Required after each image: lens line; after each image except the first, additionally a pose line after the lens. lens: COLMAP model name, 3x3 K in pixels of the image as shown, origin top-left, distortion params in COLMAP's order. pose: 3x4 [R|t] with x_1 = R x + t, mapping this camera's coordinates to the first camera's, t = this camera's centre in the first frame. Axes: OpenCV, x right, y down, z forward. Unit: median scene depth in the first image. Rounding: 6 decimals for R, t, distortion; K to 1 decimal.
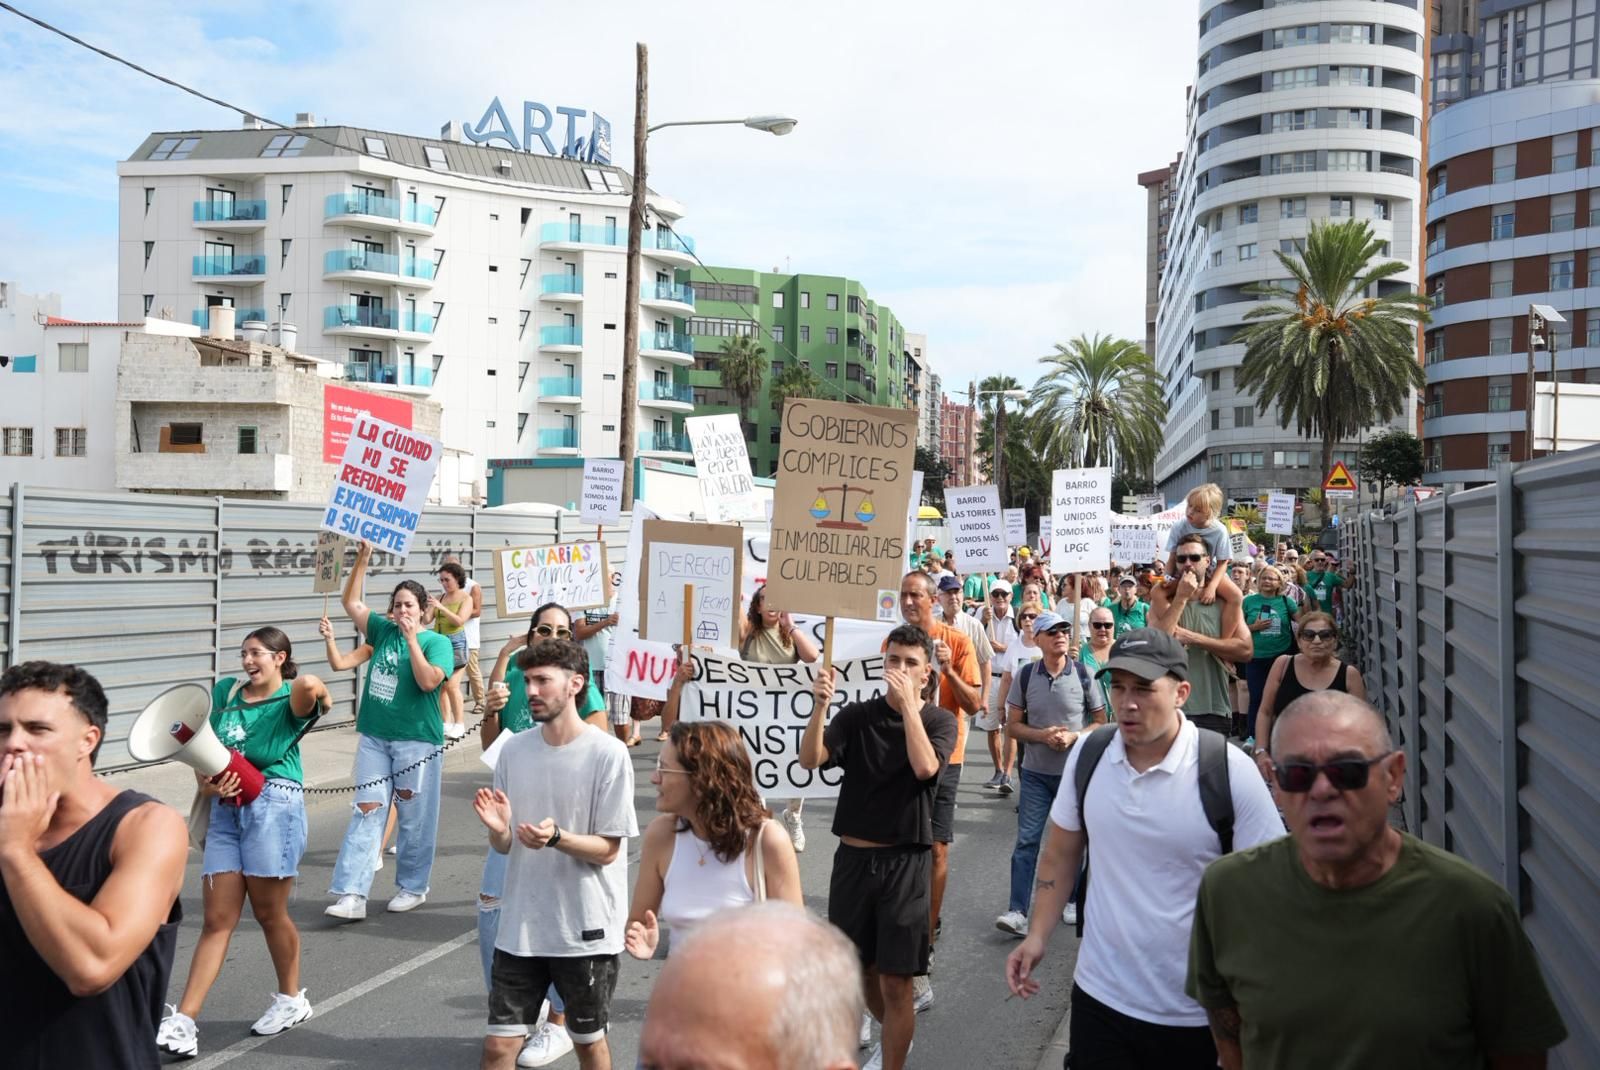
lens RADIAL K [[1625.7, 0, 800.0], [0, 1625.7, 535.0], [0, 0, 1]] dist [0.000646, 0.273444]
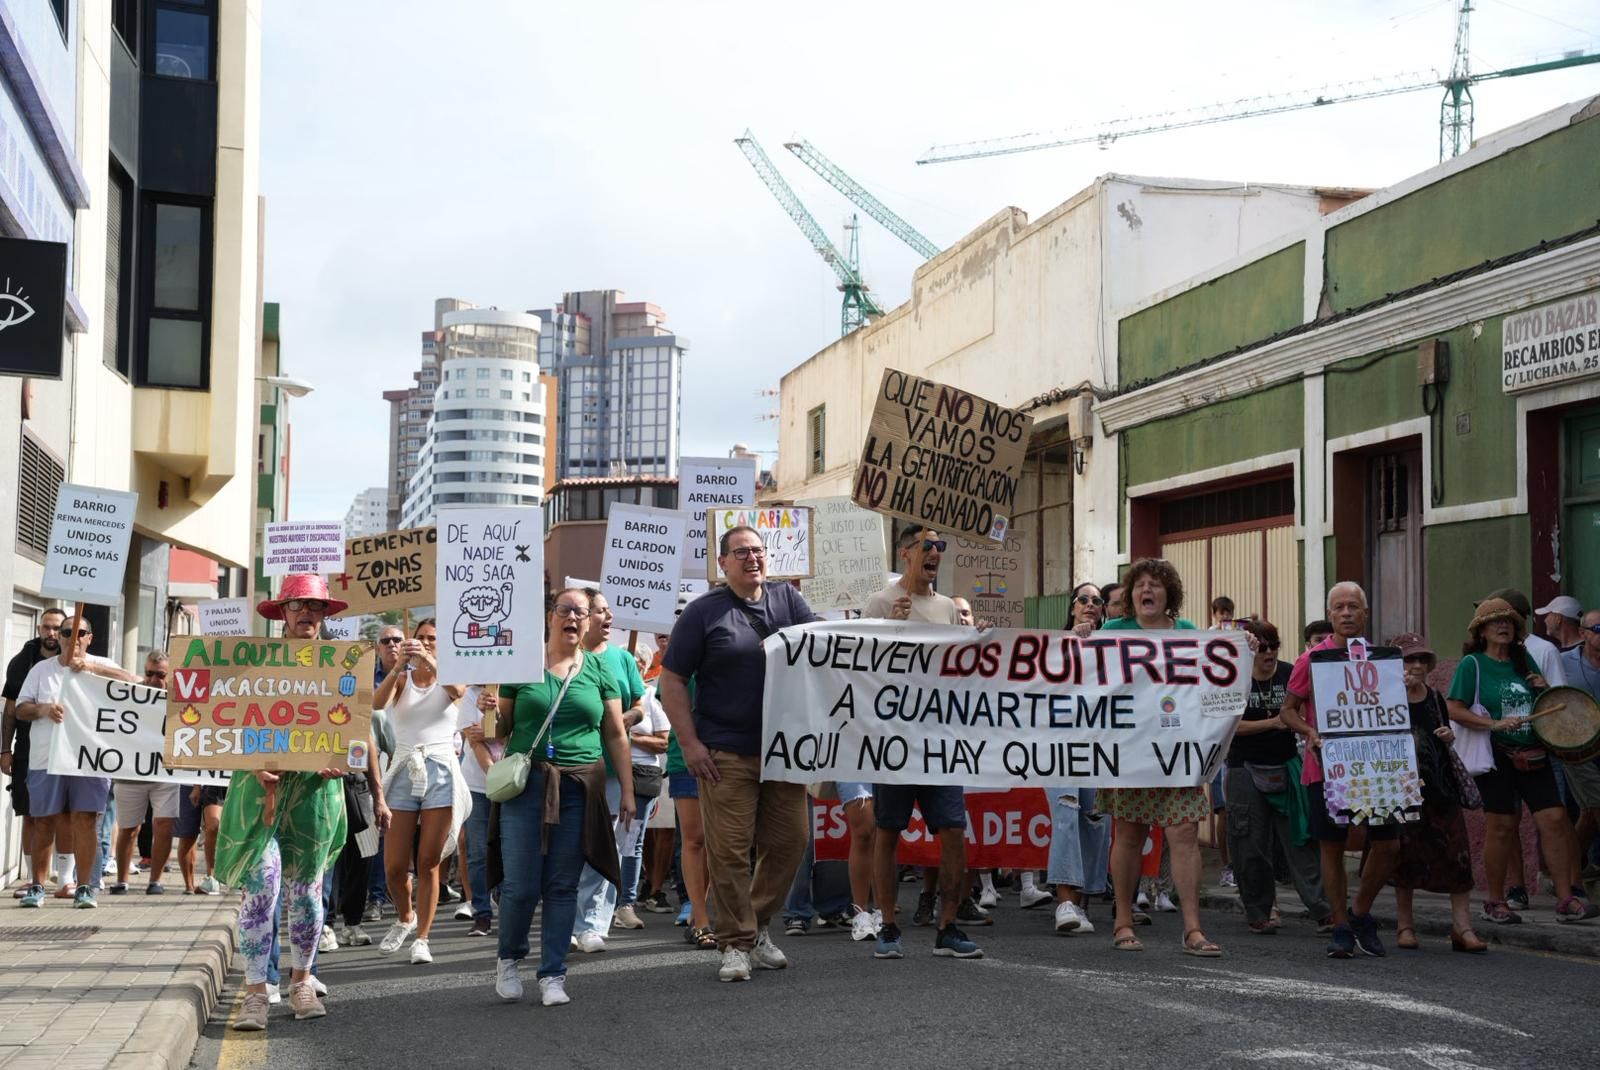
lens RADIAL K [[2251.7, 0, 800.0], [0, 2251.7, 535.0], [0, 0, 1]] dist [0.029636, 0.049590]
pose [[0.917088, 0.033678, 0.397261, -0.727109], [-0.010558, 0.998128, -0.060244, -0.038965], [-0.398546, 0.051055, 0.915726, -2.817158]]
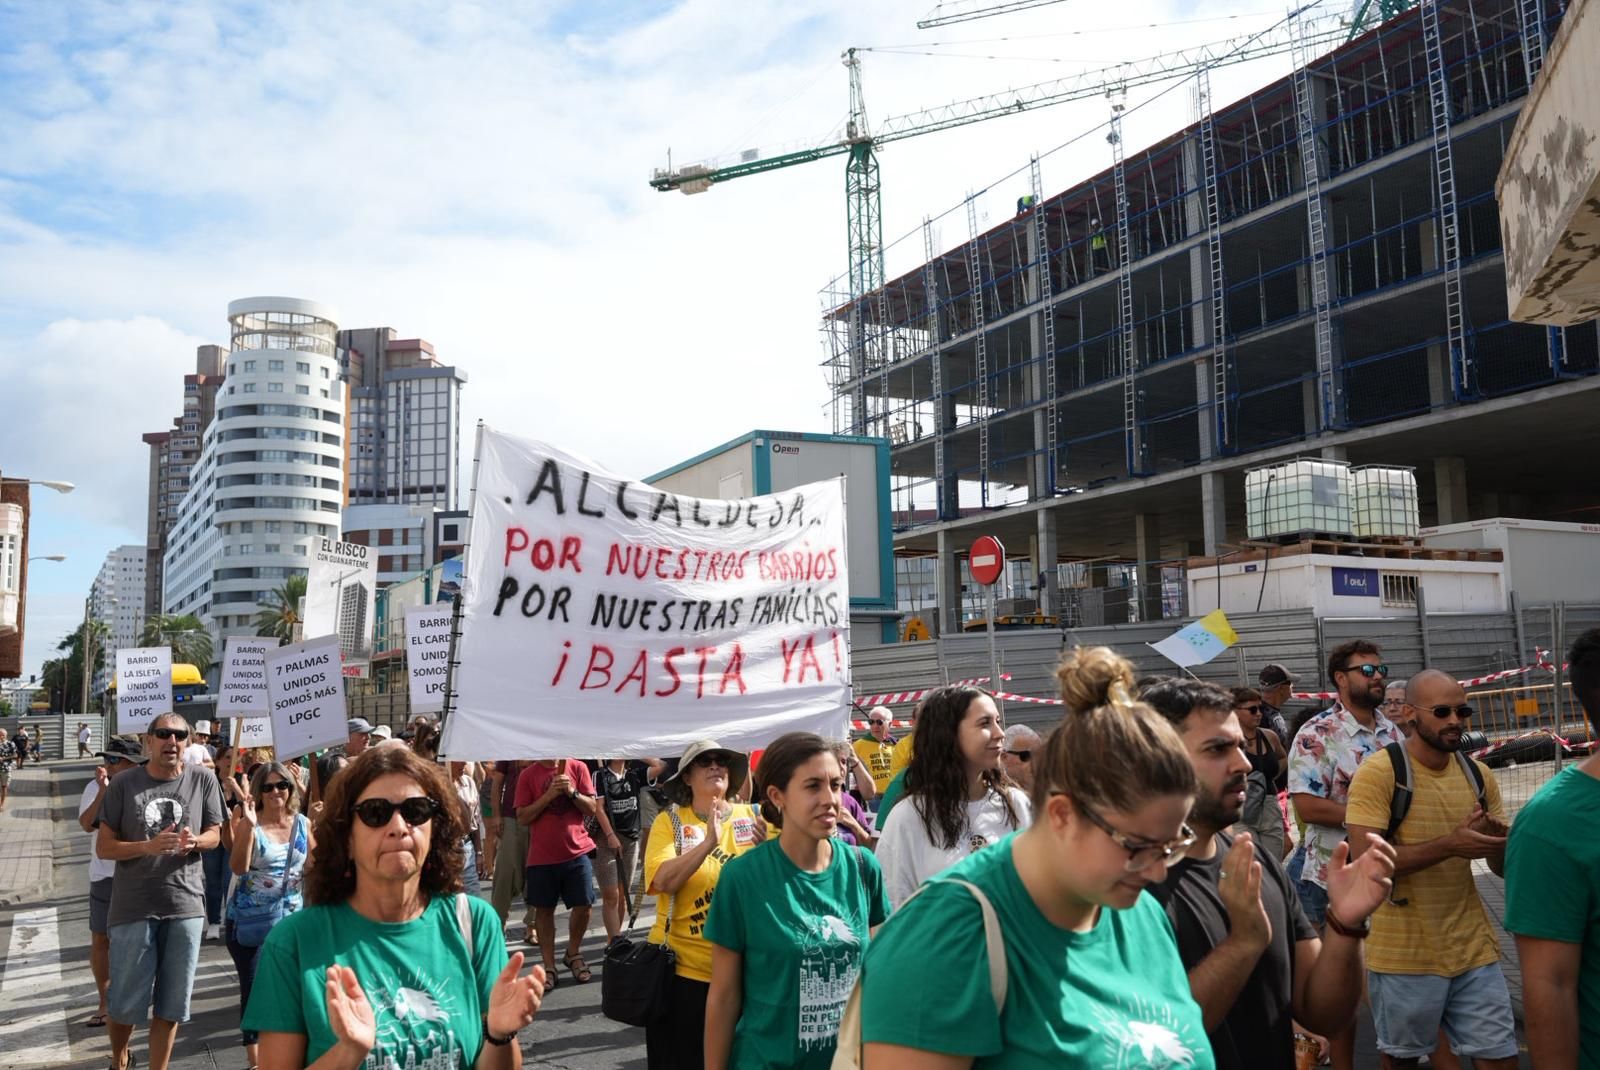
lens RADIAL K [[1609.7, 0, 800.0], [0, 1609.7, 535.0], [0, 0, 1]] dist [0.024889, 0.031749]
pose [[0.812154, 0.048686, 0.581409, -0.431910], [0.015982, 0.994282, -0.105584, 0.003698], [-0.583225, 0.095043, 0.806732, -1.278323]]
